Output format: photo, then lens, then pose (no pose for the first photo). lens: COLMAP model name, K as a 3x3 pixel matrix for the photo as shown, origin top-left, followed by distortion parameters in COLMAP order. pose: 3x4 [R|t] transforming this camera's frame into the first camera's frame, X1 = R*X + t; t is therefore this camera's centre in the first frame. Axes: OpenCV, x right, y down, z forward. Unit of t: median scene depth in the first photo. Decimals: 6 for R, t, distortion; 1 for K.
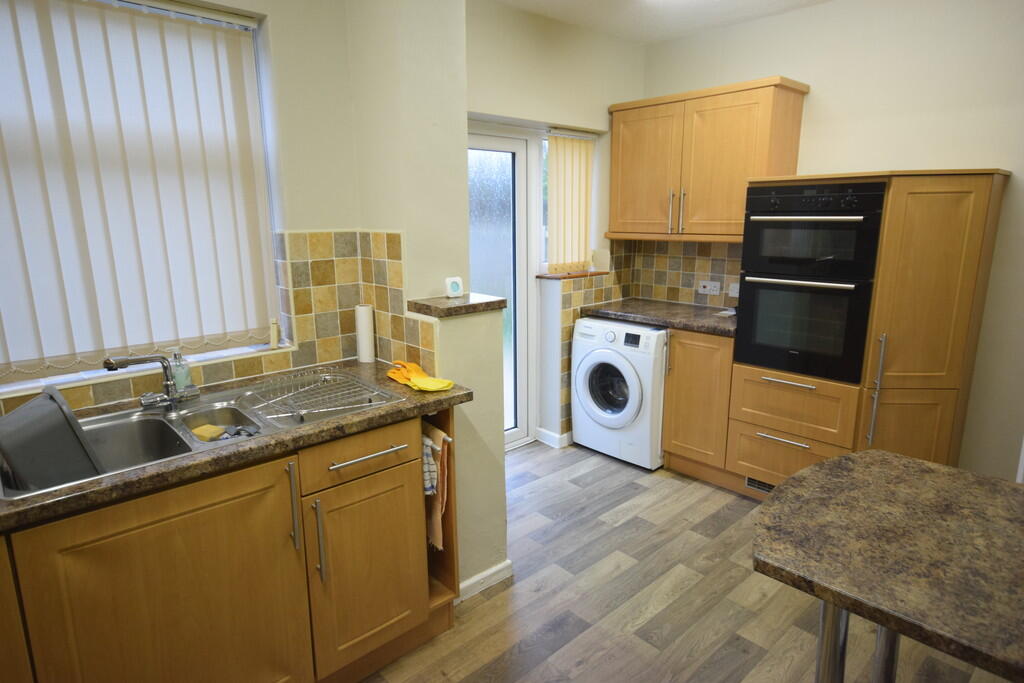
lens RADIAL K [[615.7, 0, 501.4], [0, 615.7, 350.3], [0, 0, 1]] dist [0.015924, 0.008110]
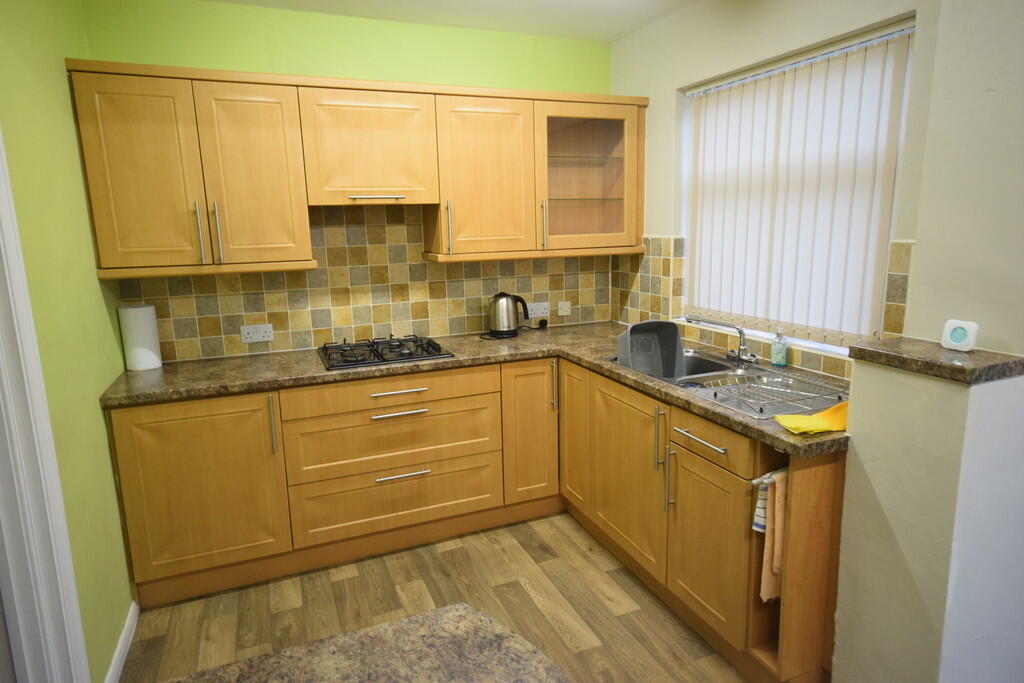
lens RADIAL K [[615.7, 0, 513.5], [0, 615.7, 344.5], [0, 0, 1]] dist [0.015924, 0.008110]
pose [[-0.356078, 0.199562, -0.912898, 0.960016], [-0.178650, 0.944373, 0.276125, -0.260264], [0.917220, 0.261411, -0.300619, 1.030373]]
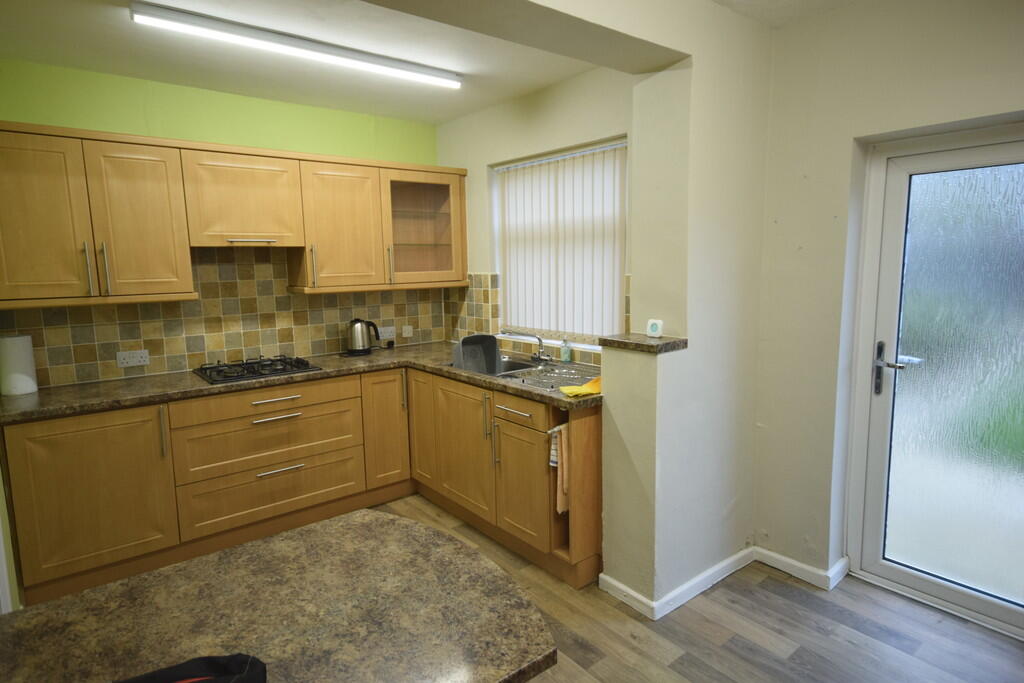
lens RADIAL K [[585.7, 0, 504.2], [0, 585.7, 341.4], [0, 0, 1]] dist [0.028248, 0.001922]
pose [[-0.093513, 0.146875, -0.984725, 1.365221], [-0.198274, 0.966500, 0.162986, -0.269609], [0.975676, 0.210487, -0.061259, 1.083604]]
